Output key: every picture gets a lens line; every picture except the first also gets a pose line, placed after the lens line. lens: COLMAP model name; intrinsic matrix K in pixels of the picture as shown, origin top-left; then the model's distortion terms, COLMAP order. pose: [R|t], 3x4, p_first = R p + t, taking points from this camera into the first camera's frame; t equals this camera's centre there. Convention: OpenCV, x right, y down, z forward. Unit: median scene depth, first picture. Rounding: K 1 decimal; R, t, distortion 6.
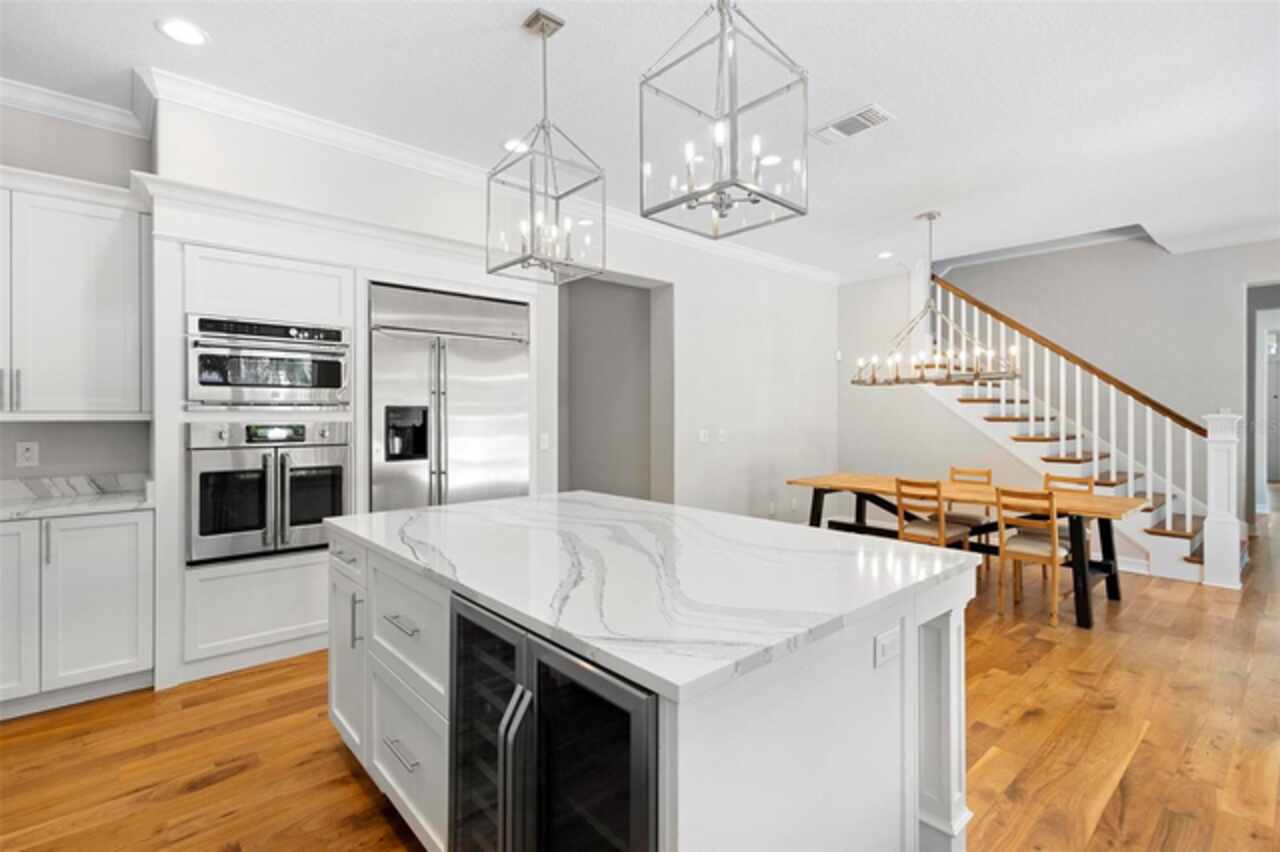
lens RADIAL K [[597.8, 0, 633.8], [0, 597.8, 412.2], [0, 0, 1]] dist [0.005576, 0.000301]
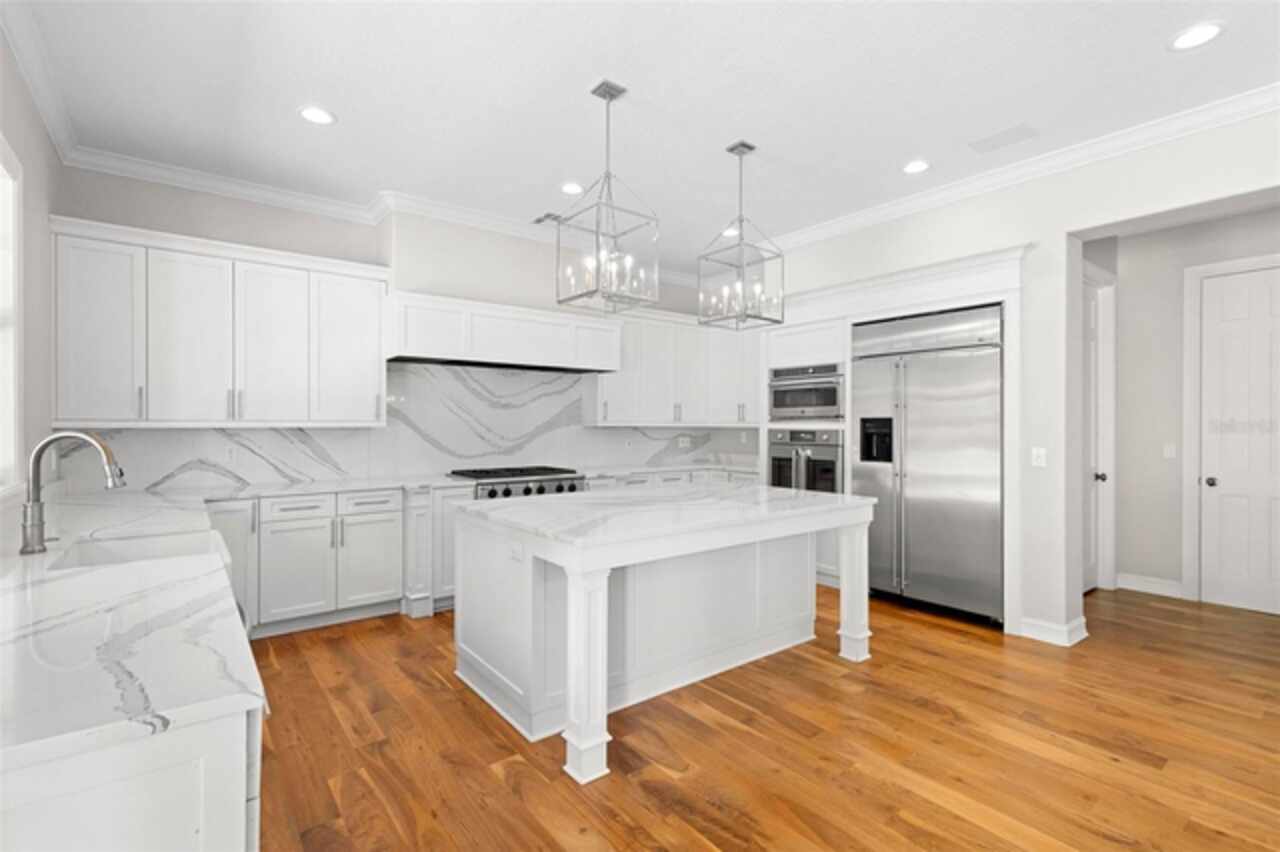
lens RADIAL K [[595.5, 0, 640.0], [0, 595.5, 422.3], [0, 0, 1]] dist [0.003255, 0.000244]
pose [[-0.062453, -0.000788, -0.998048, 0.938266], [0.004400, 0.999990, -0.001065, -0.002057], [0.998038, -0.004458, -0.062449, 0.630175]]
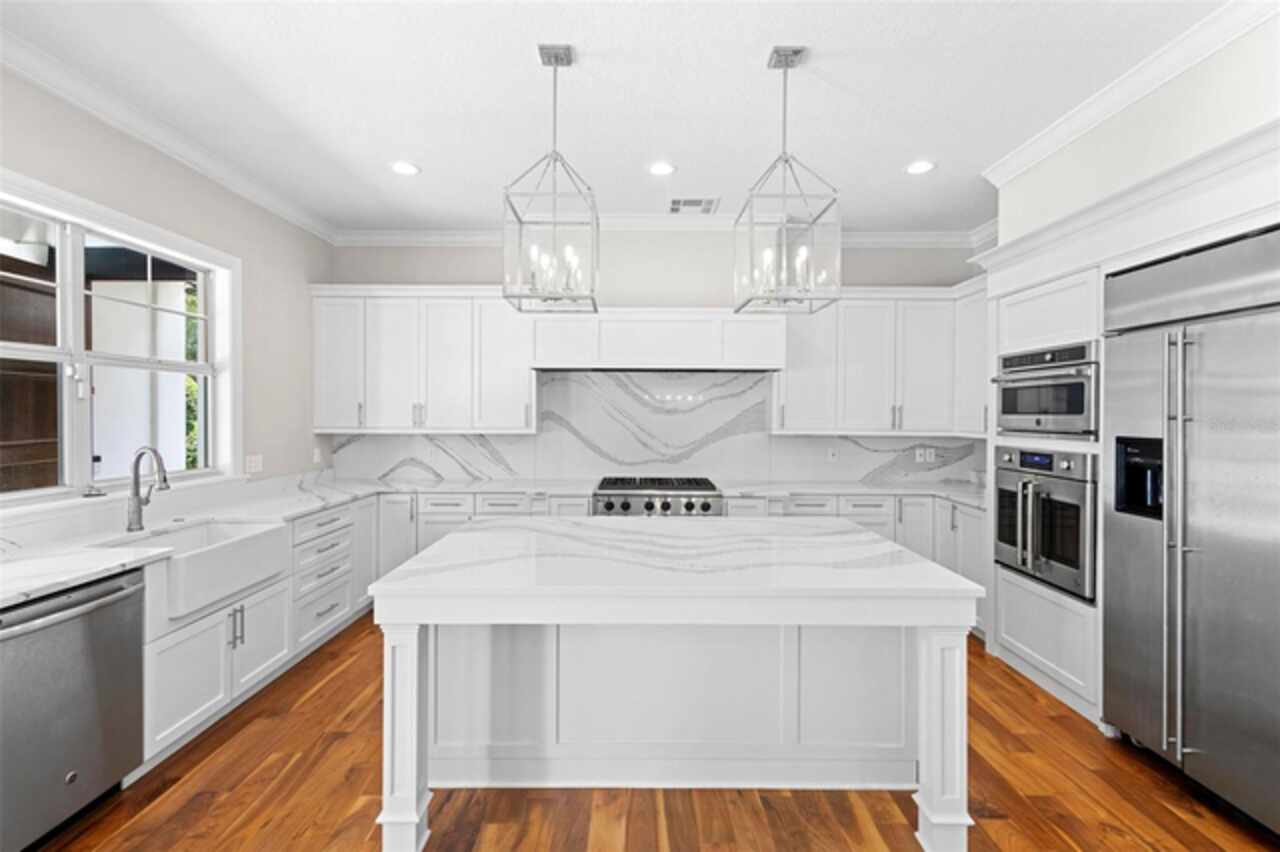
lens RADIAL K [[597.8, 0, 633.8], [0, 597.8, 412.2], [0, 0, 1]] dist [0.005576, 0.000301]
pose [[-0.666928, -0.001141, -0.745121, 0.567984], [0.001868, 0.999993, -0.003203, -0.041158], [0.745120, -0.003528, -0.666921, 1.096280]]
